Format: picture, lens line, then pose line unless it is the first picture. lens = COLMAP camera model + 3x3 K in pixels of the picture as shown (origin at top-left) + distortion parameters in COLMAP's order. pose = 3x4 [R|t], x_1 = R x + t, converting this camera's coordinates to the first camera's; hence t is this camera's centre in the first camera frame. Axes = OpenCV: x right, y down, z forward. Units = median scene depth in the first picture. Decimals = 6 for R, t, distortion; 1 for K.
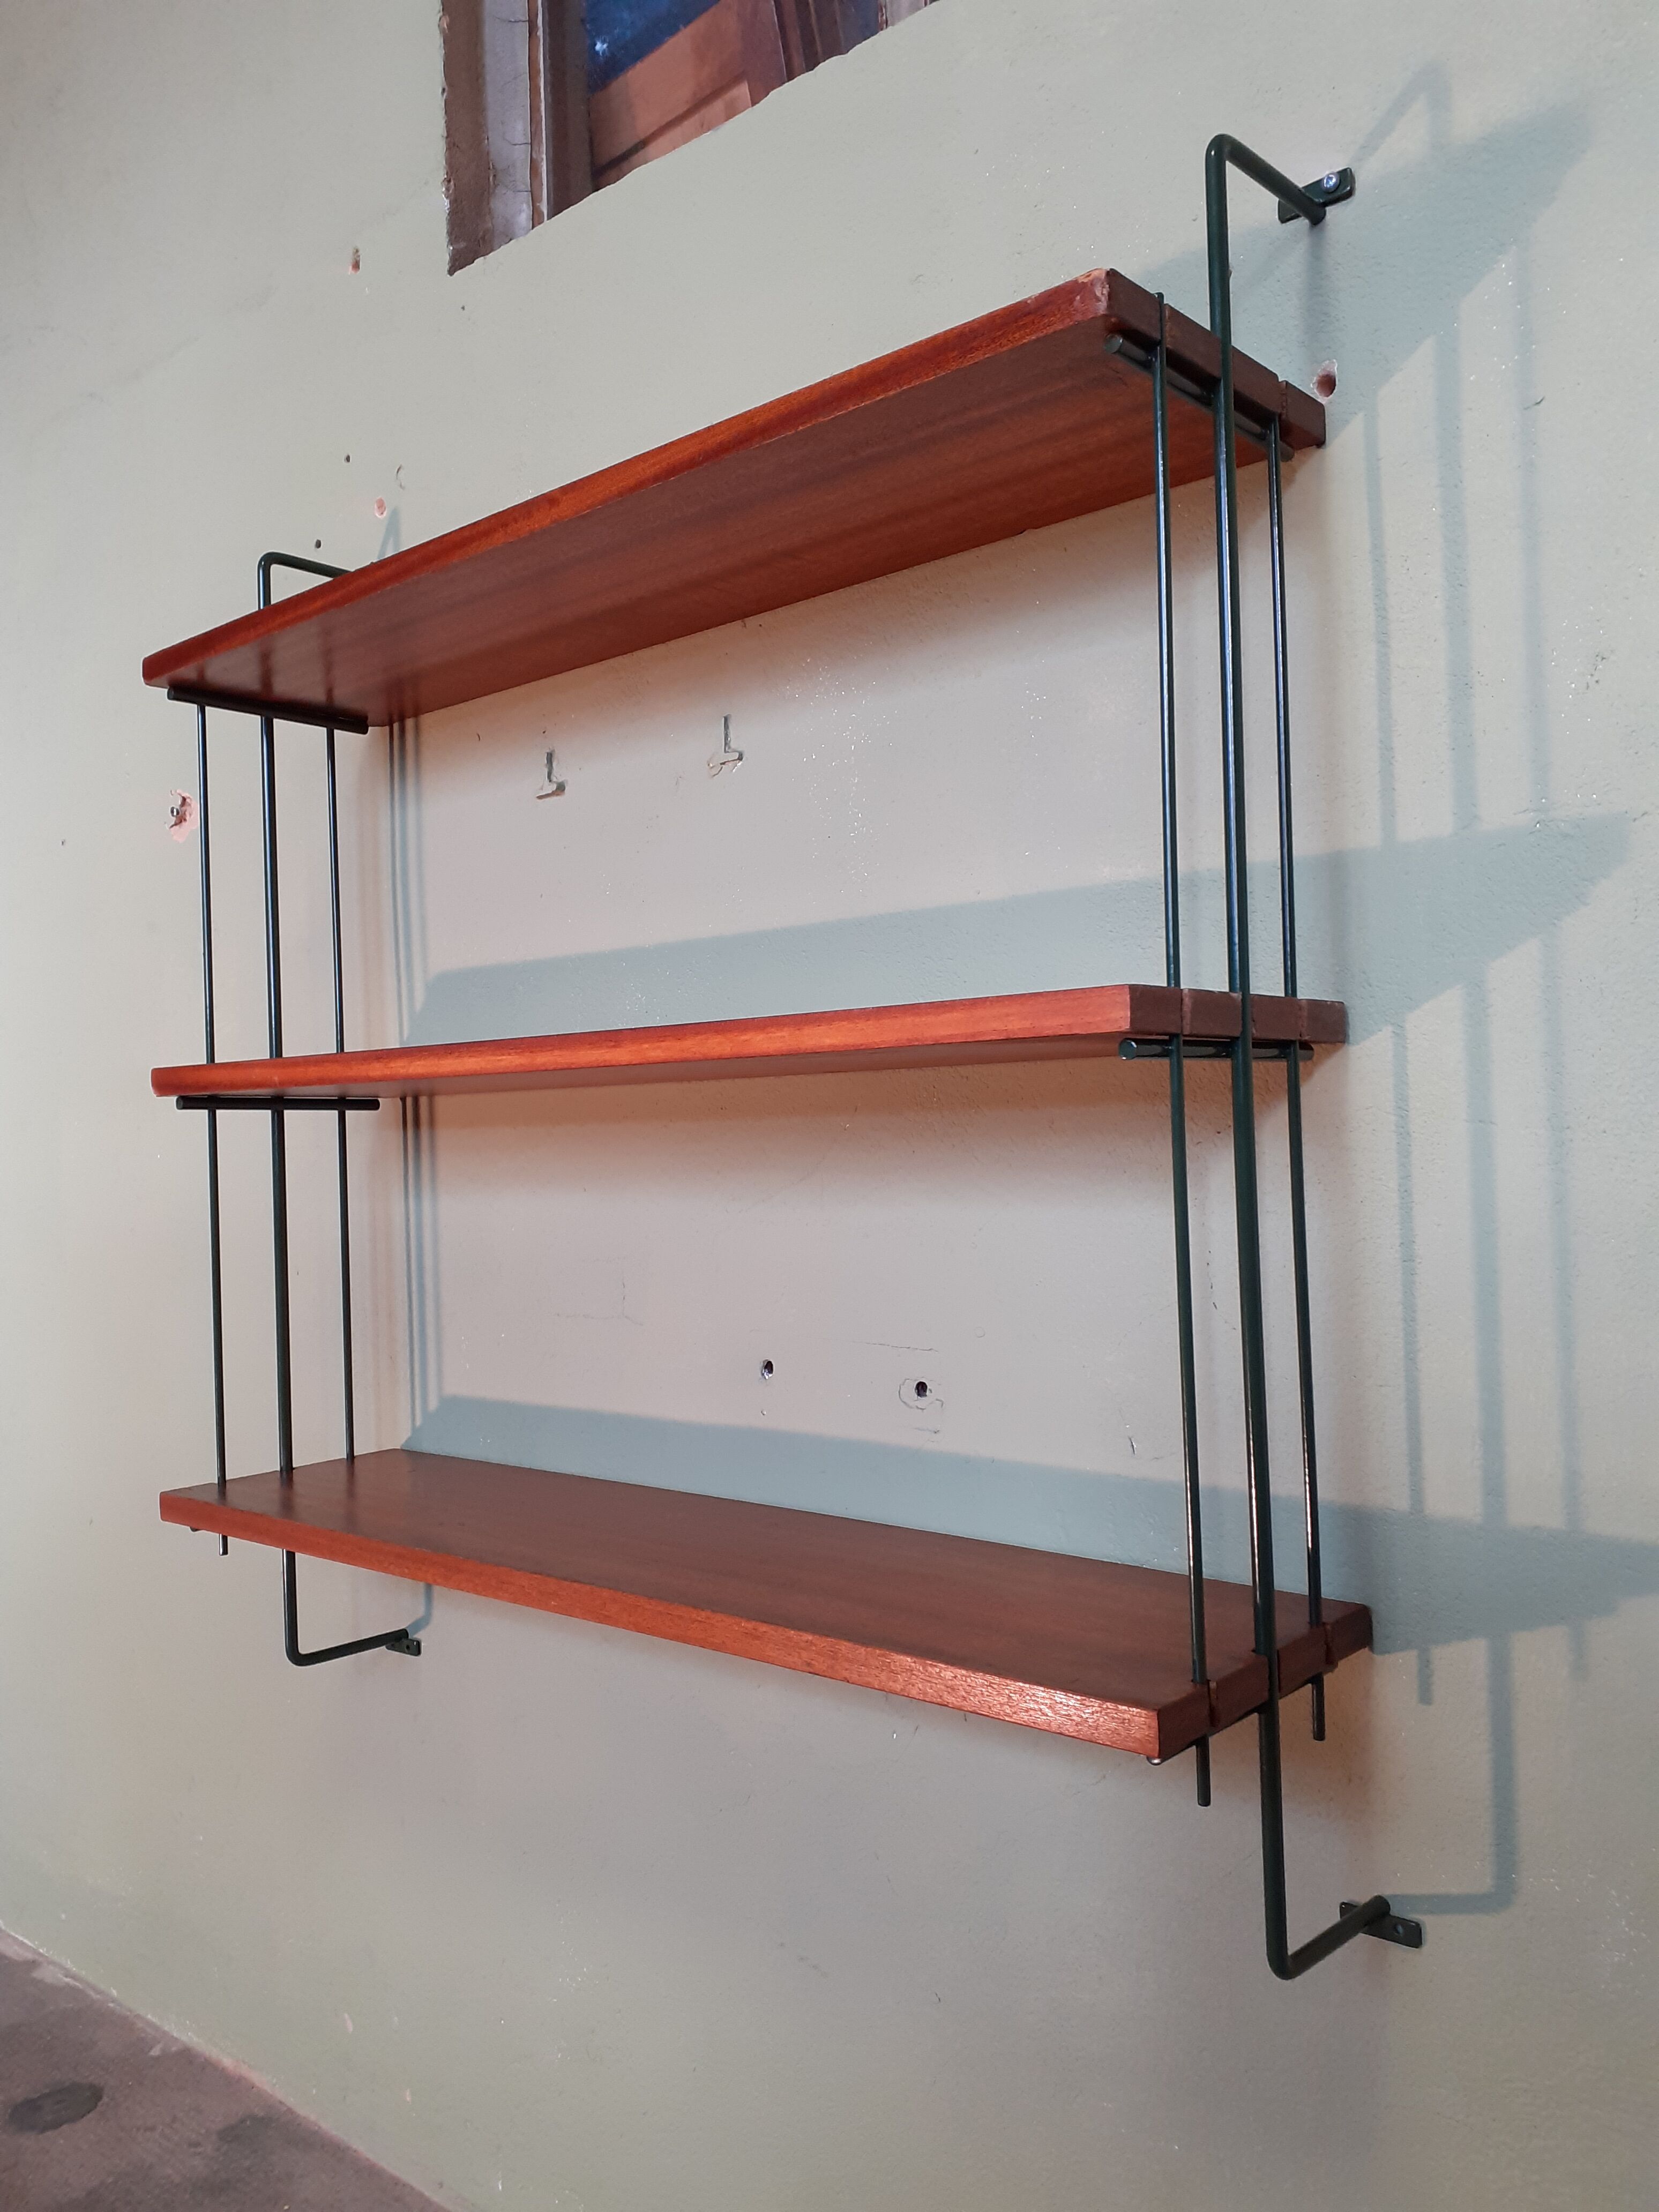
lens RADIAL K [[1757.4, 0, 826.8], [0, 1757.4, 1112.4], [0, 0, 1]] dist [0.030864, -0.044888]
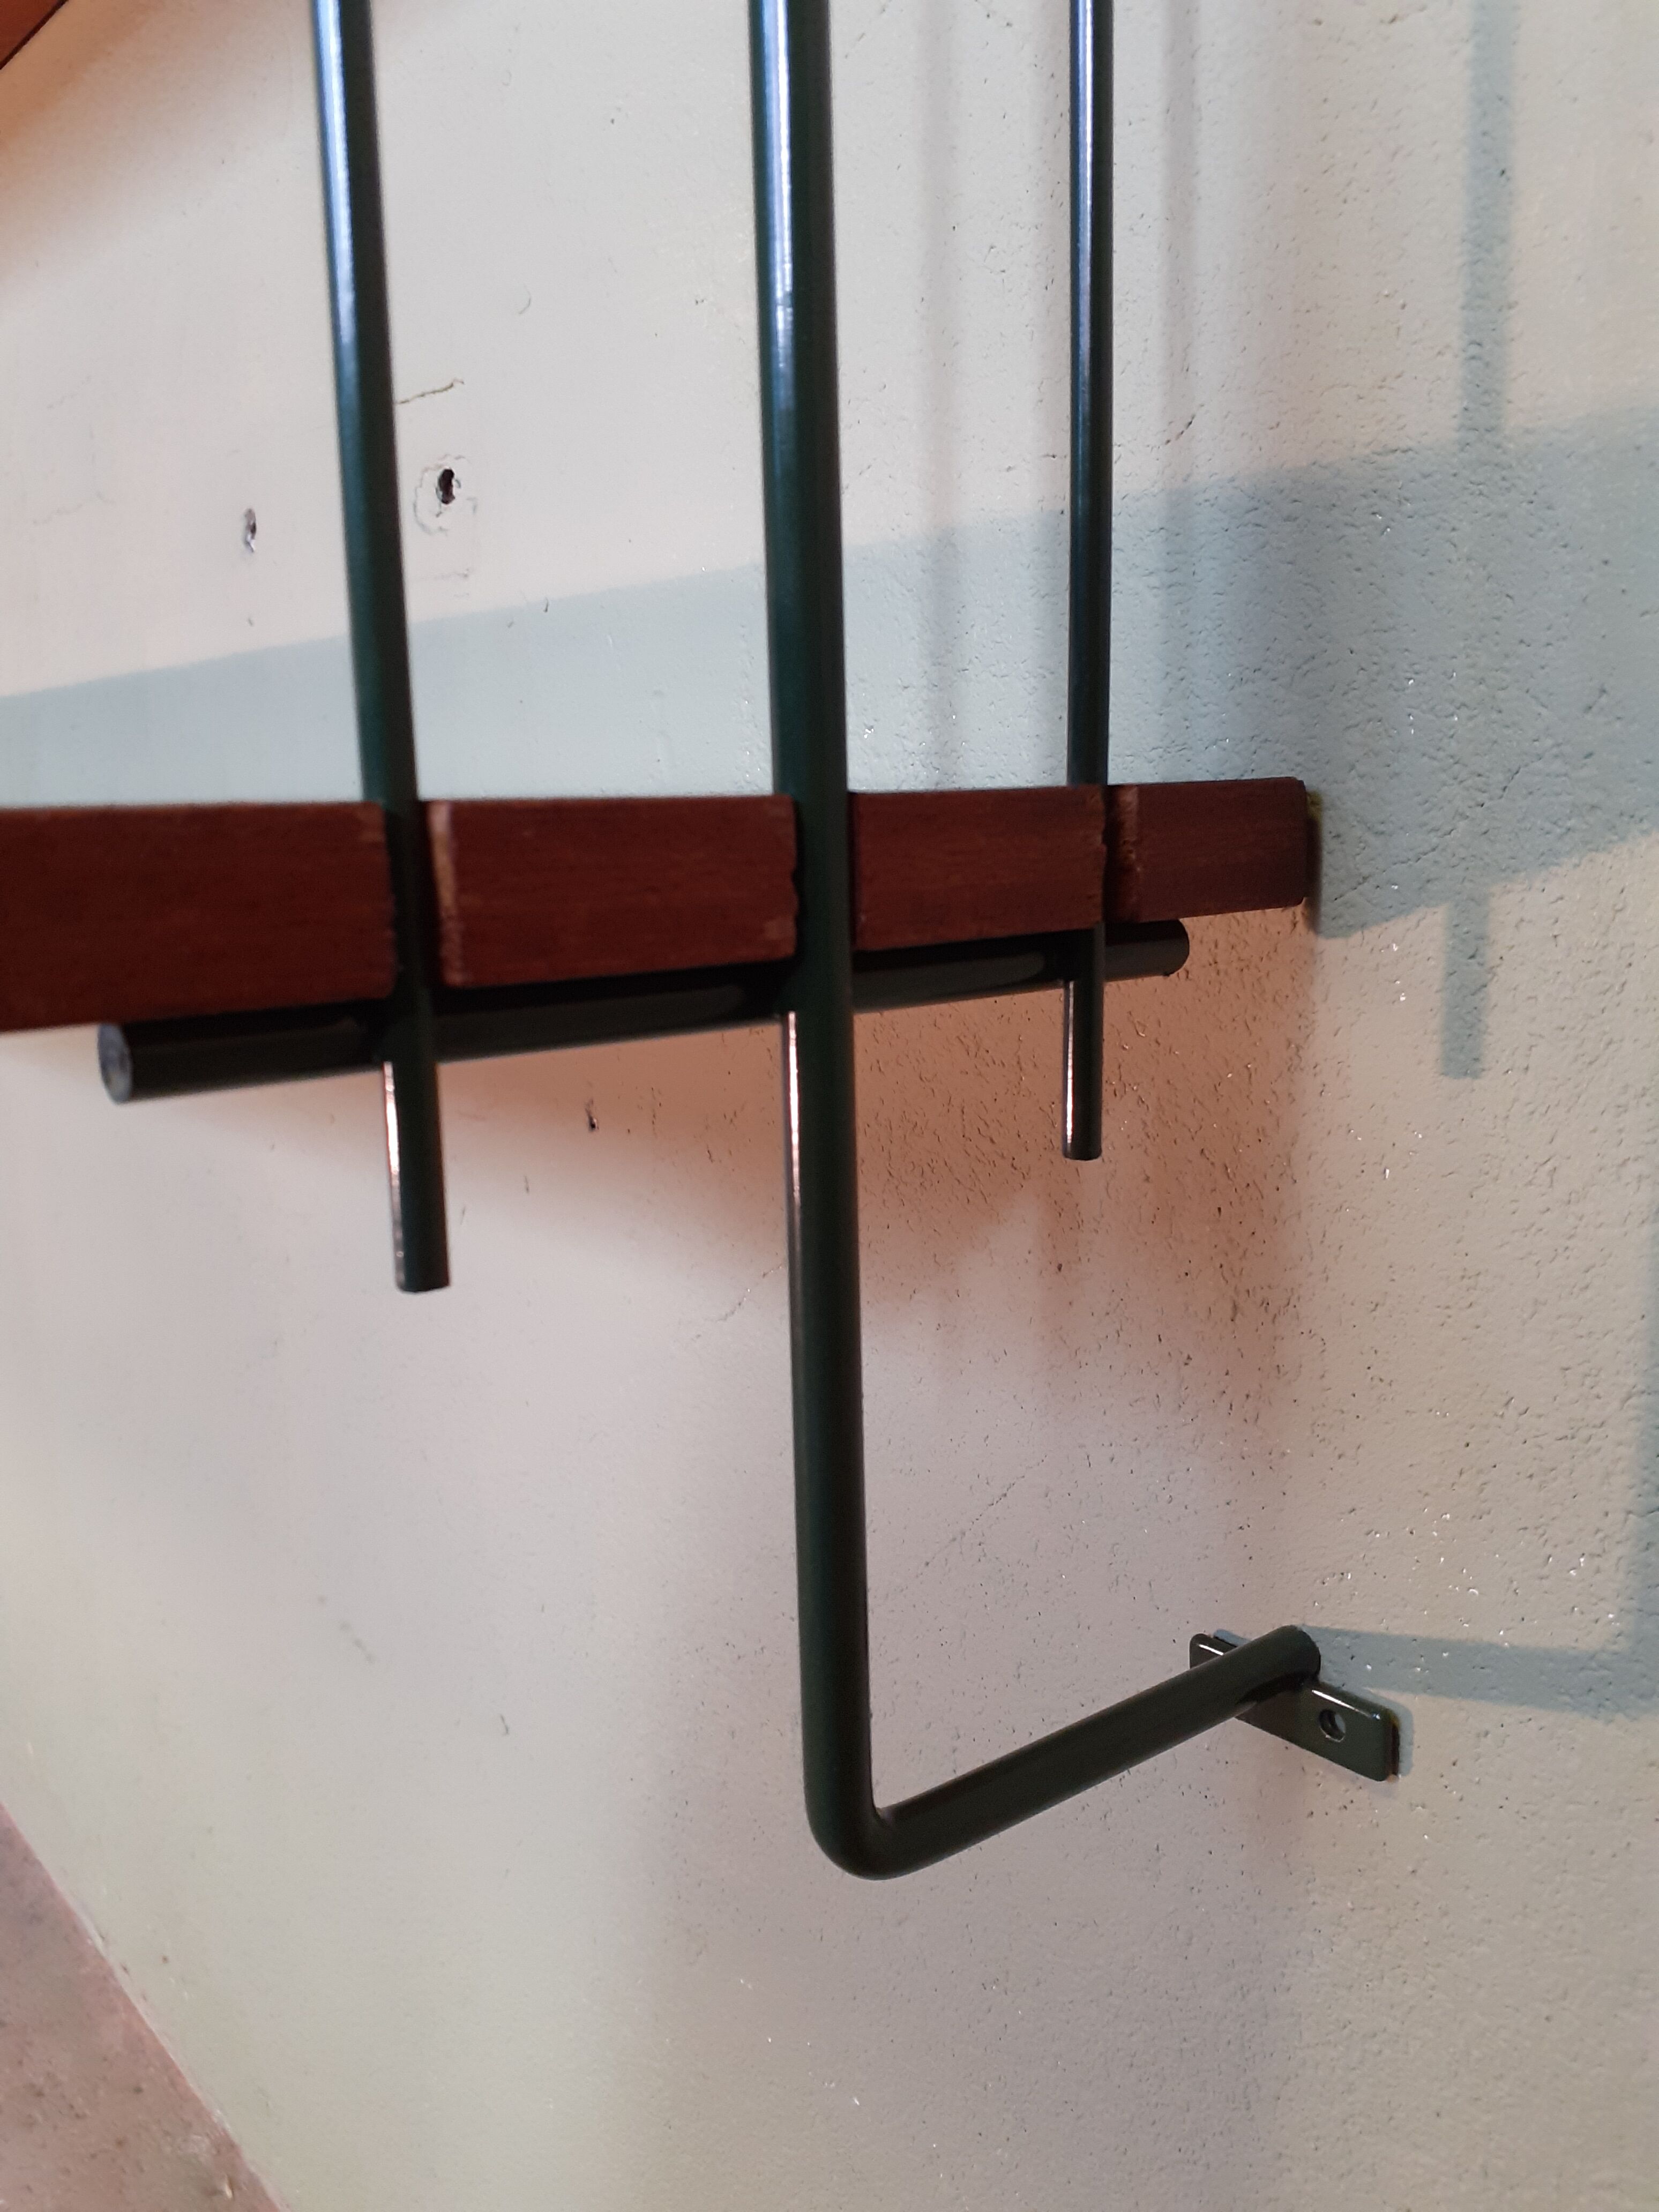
lens RADIAL K [[1757.4, 0, 831.8], [0, 1757.4, 1102.9], [0, 0, 1]] dist [0.030864, -0.044888]
pose [[0.989754, 0.031327, -0.139301, 0.270546], [-0.004369, 0.981823, 0.189750, 0.279003], [0.142713, -0.187197, 0.971900, 0.674896]]
